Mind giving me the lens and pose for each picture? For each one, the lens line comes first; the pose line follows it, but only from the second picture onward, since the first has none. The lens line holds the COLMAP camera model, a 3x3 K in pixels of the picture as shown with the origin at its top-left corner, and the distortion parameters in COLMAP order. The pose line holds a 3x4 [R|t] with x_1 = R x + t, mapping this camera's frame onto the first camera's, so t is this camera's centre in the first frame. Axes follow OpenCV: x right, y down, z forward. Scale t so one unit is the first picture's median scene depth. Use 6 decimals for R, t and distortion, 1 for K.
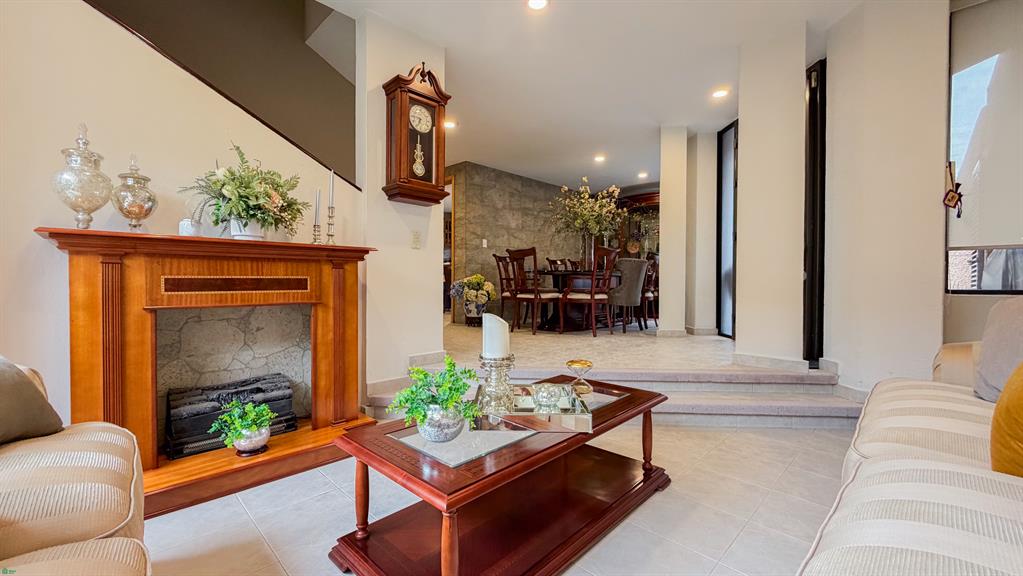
lens RADIAL K [[400.8, 0, 511.5], [0, 400.8, 288.0], [0, 0, 1]] dist [0.000660, 0.000051]
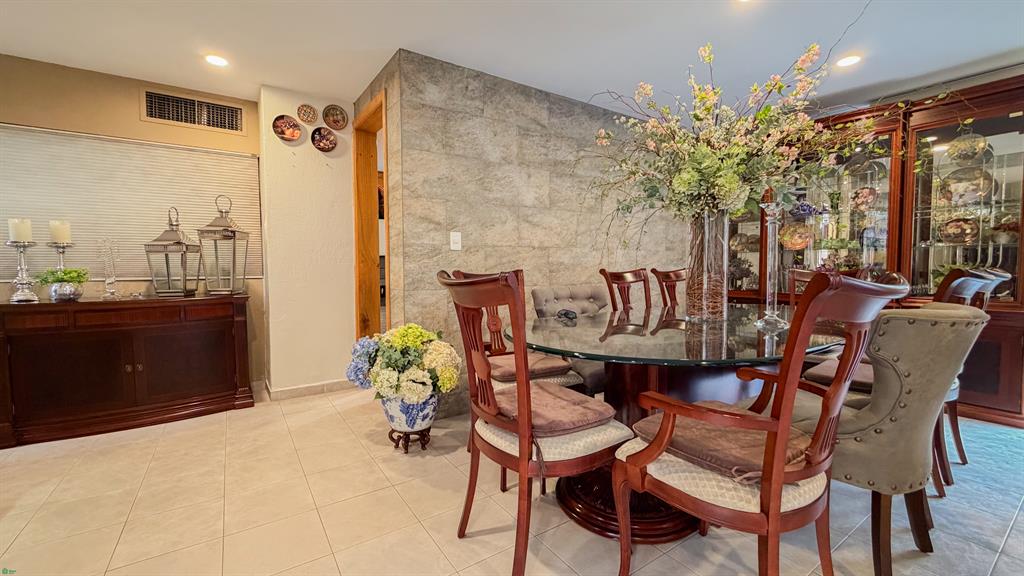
lens RADIAL K [[406.3, 0, 503.6], [0, 406.3, 288.4], [0, 0, 1]] dist [0.002422, 0.000271]
pose [[0.978823, 0.004259, -0.204664, 0.078100], [0.004562, 0.999081, 0.042610, -0.077019], [0.204657, -0.042641, 0.977905, 0.560151]]
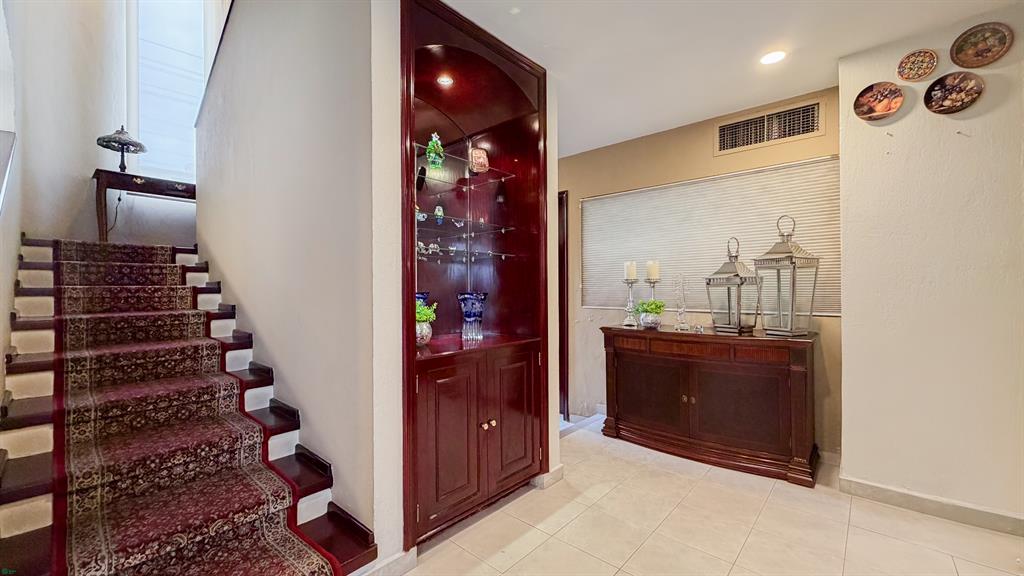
lens RADIAL K [[410.0, 0, 512.0], [0, 410.0, 288.0], [0, 0, 1]] dist [0.001119, 0.000126]
pose [[0.044584, -0.004669, -0.998995, 0.043378], [-0.009968, 0.999937, -0.005118, -0.092505], [0.998956, 0.010186, 0.044535, 0.683434]]
